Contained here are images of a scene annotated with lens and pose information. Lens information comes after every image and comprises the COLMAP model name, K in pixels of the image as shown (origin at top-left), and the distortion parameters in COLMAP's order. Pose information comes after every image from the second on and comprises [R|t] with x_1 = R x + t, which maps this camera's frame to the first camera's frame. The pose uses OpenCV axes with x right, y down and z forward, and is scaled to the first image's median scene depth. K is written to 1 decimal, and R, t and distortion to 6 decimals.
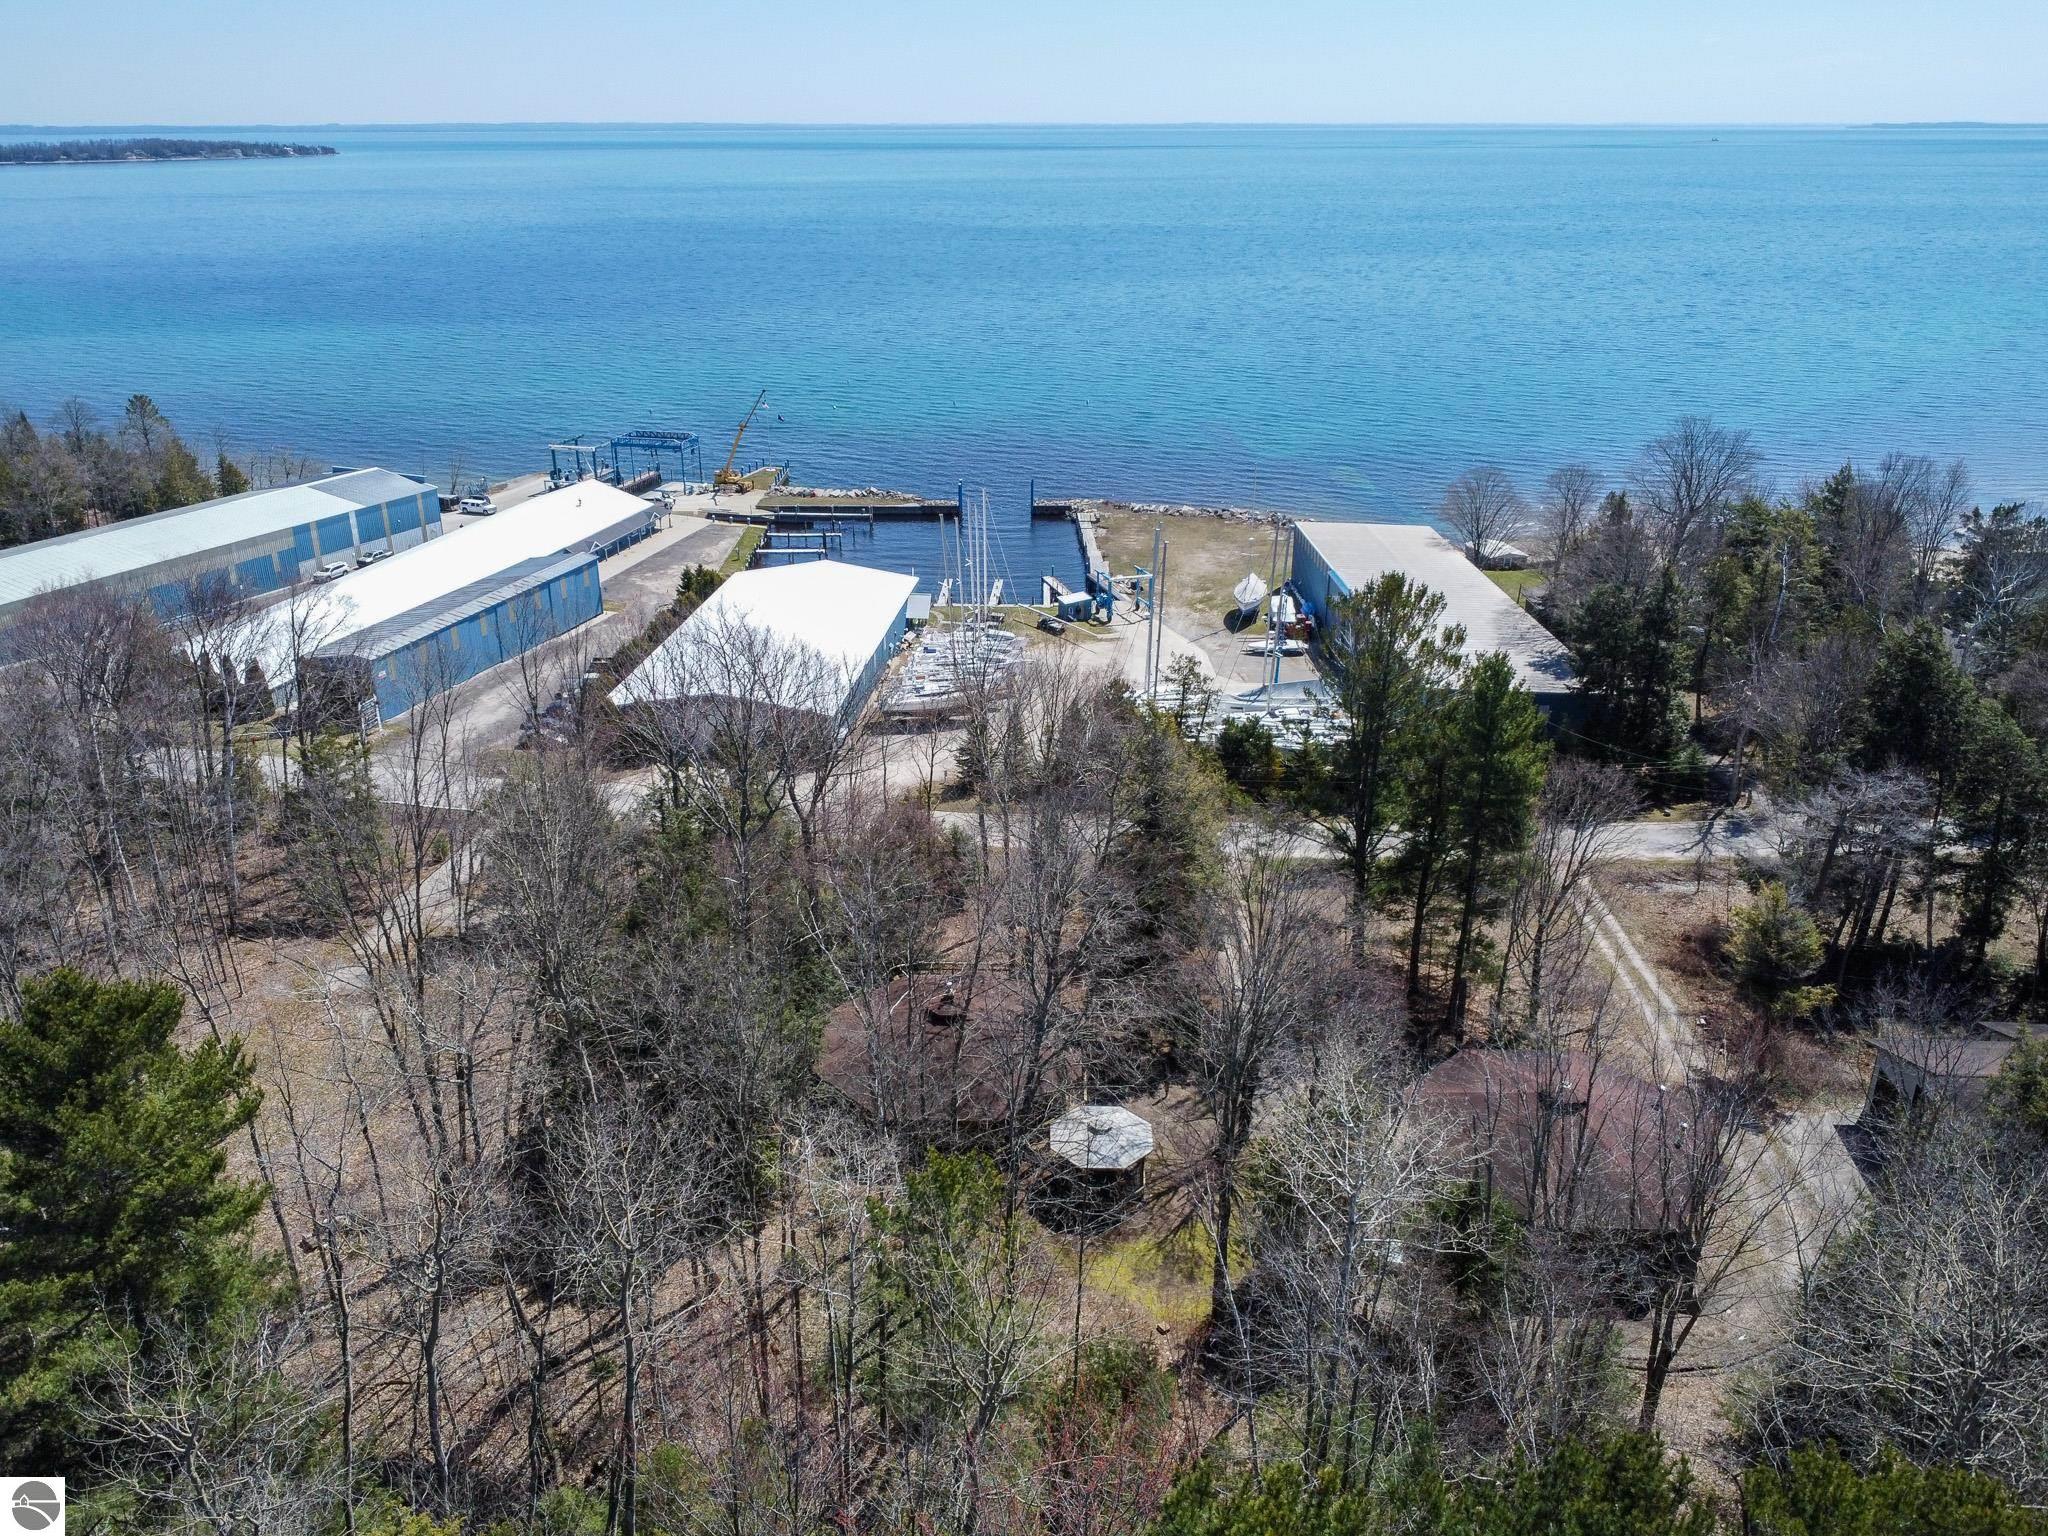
lens RADIAL K [[1546.7, 0, 1024.0], [0, 1546.7, 768.0], [0, 0, 1]] dist [0.003563, -0.006493]
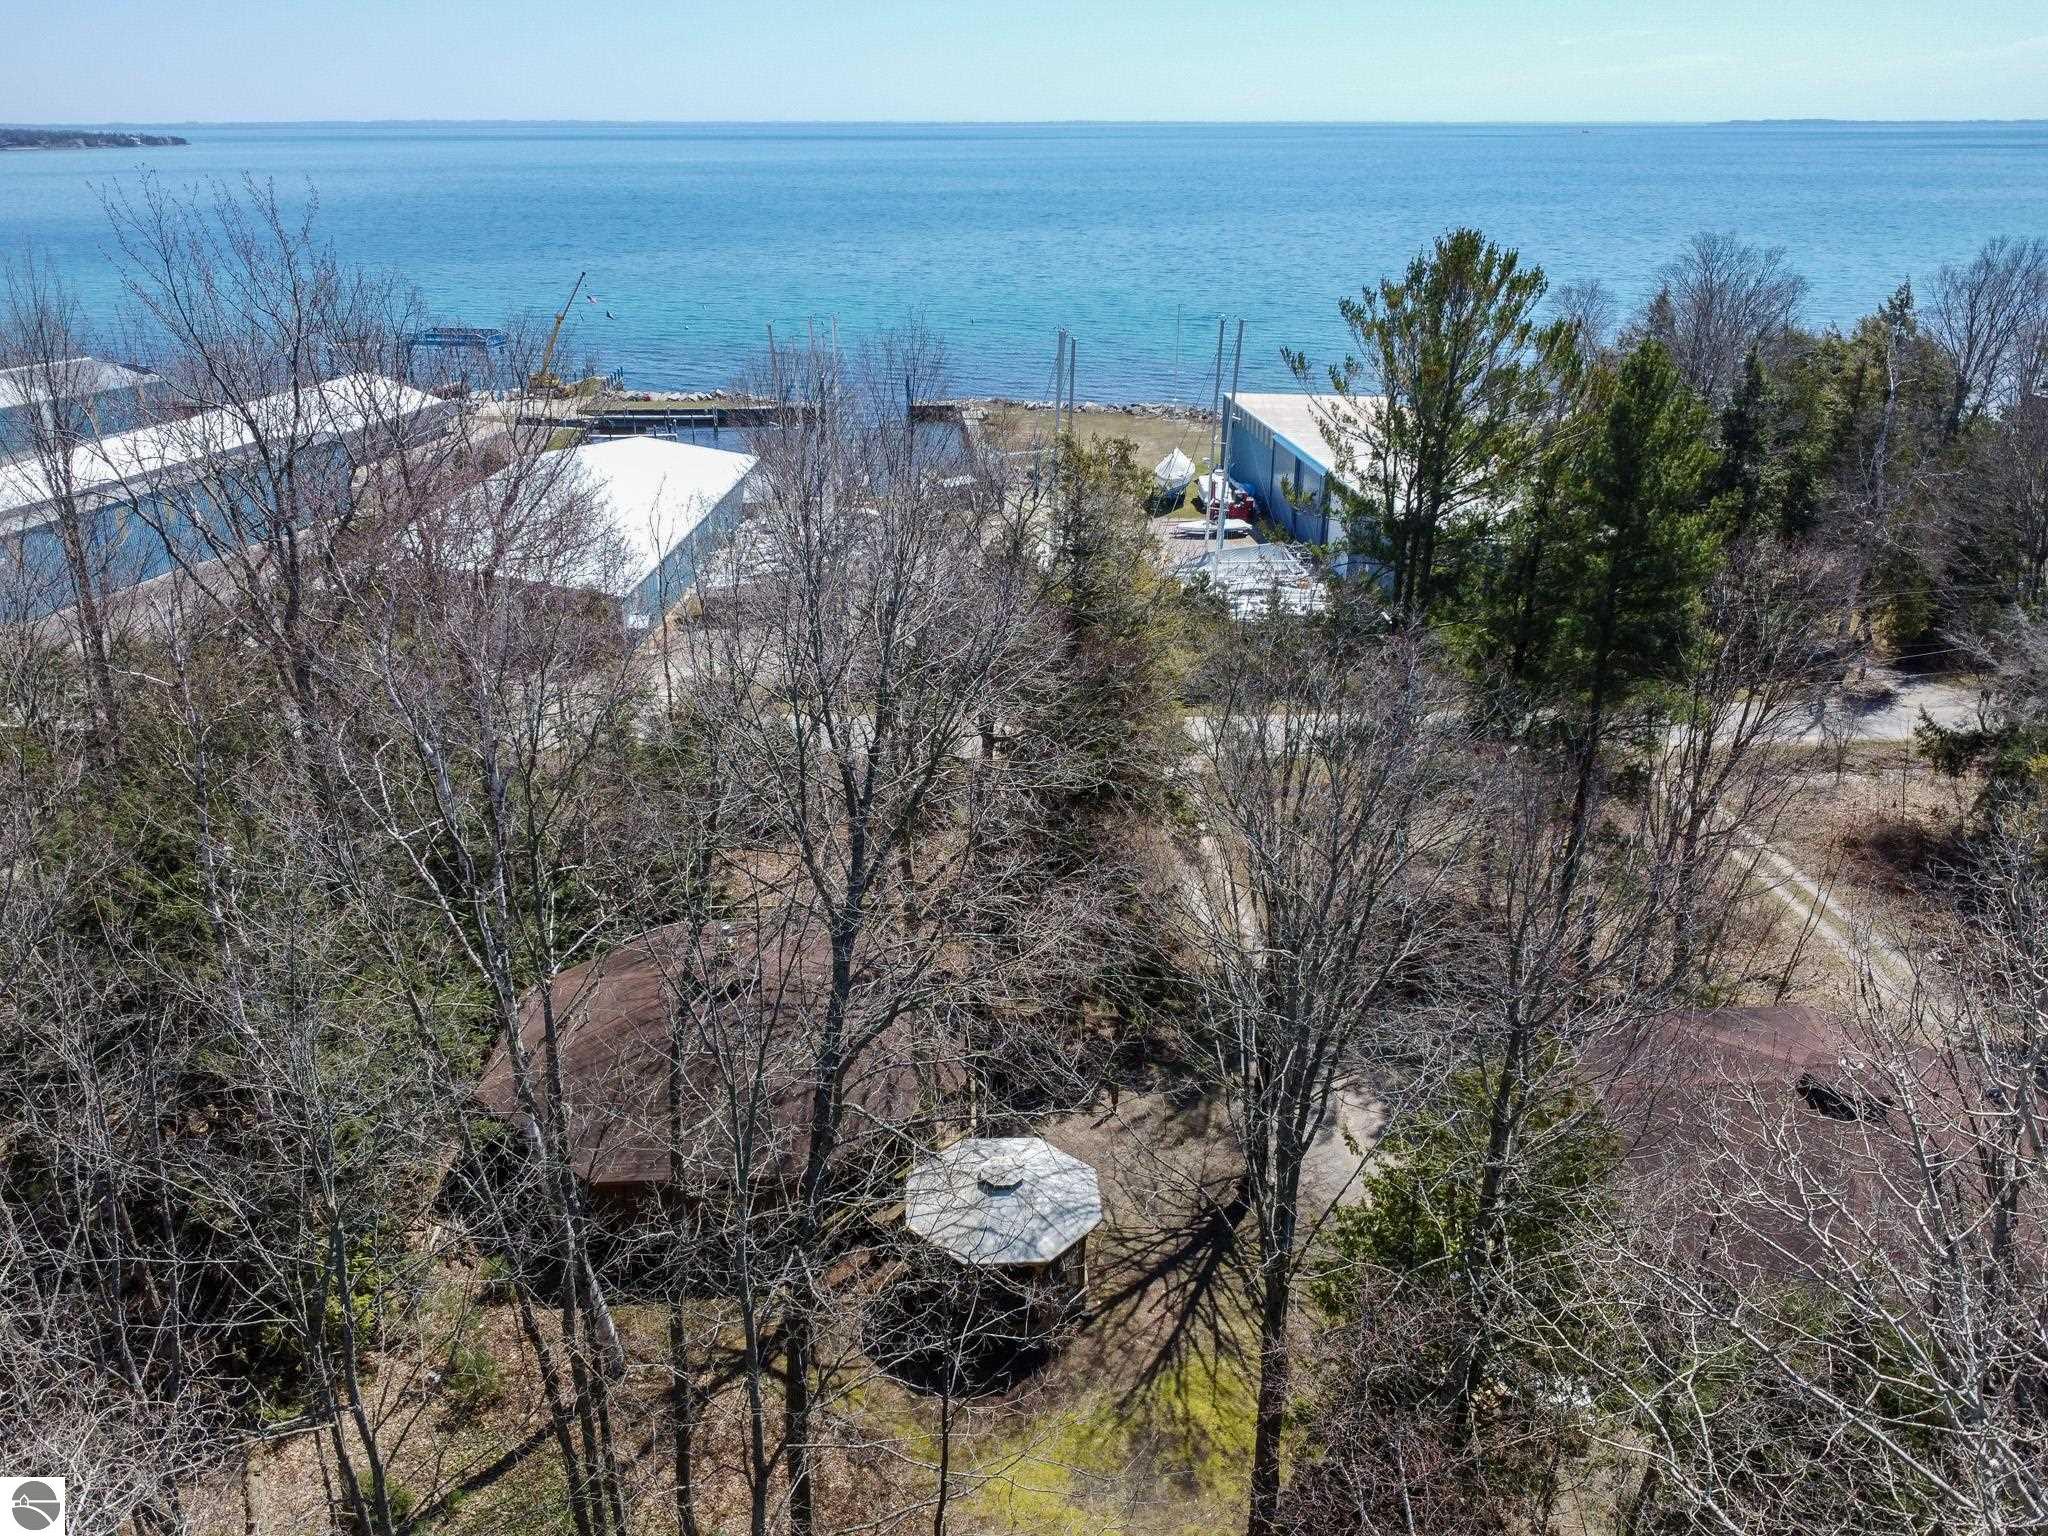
lens RADIAL K [[1551.3, 0, 1024.0], [0, 1551.3, 768.0], [0, 0, 1]] dist [0.008918, -0.004056]
pose [[0.997539, -0.026787, 0.064799, 0.015044], [0.026635, 0.999640, 0.003207, 0.050363], [-0.064862, -0.001474, 0.997893, 0.262934]]
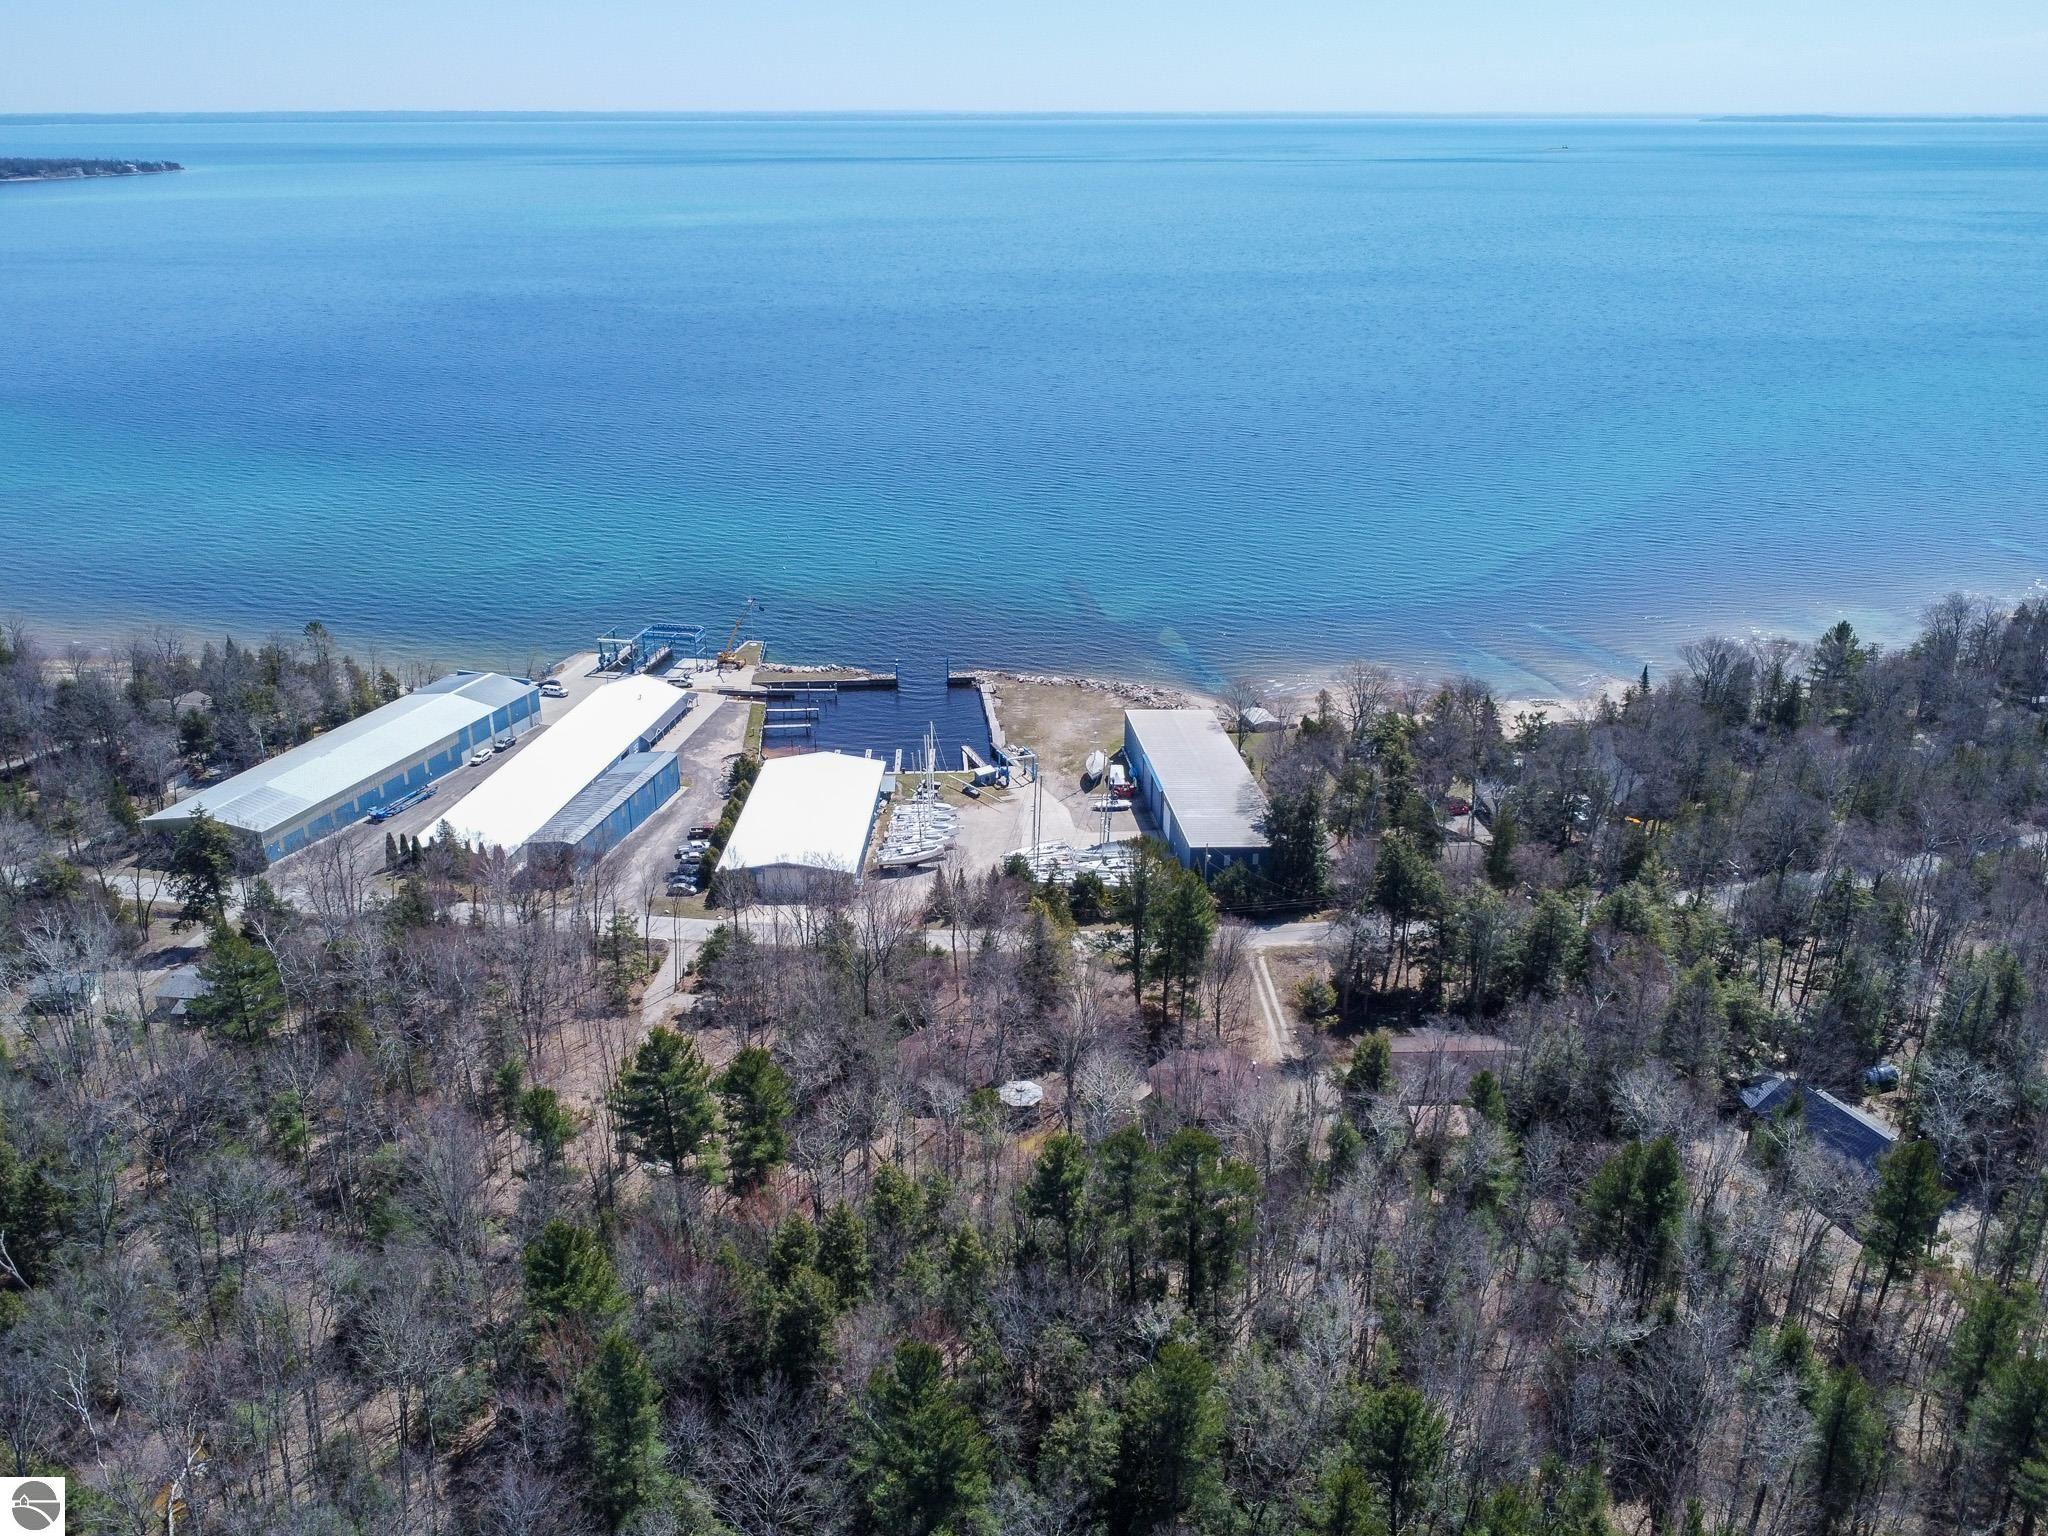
lens RADIAL K [[1546.7, 0, 1024.0], [0, 1546.7, 768.0], [0, 0, 1]] dist [0.003563, -0.006493]
pose [[0.996770, -0.028762, 0.074981, -0.061490], [0.029193, 0.999563, -0.004658, -0.139929], [-0.074815, 0.006832, 0.997174, -0.766871]]
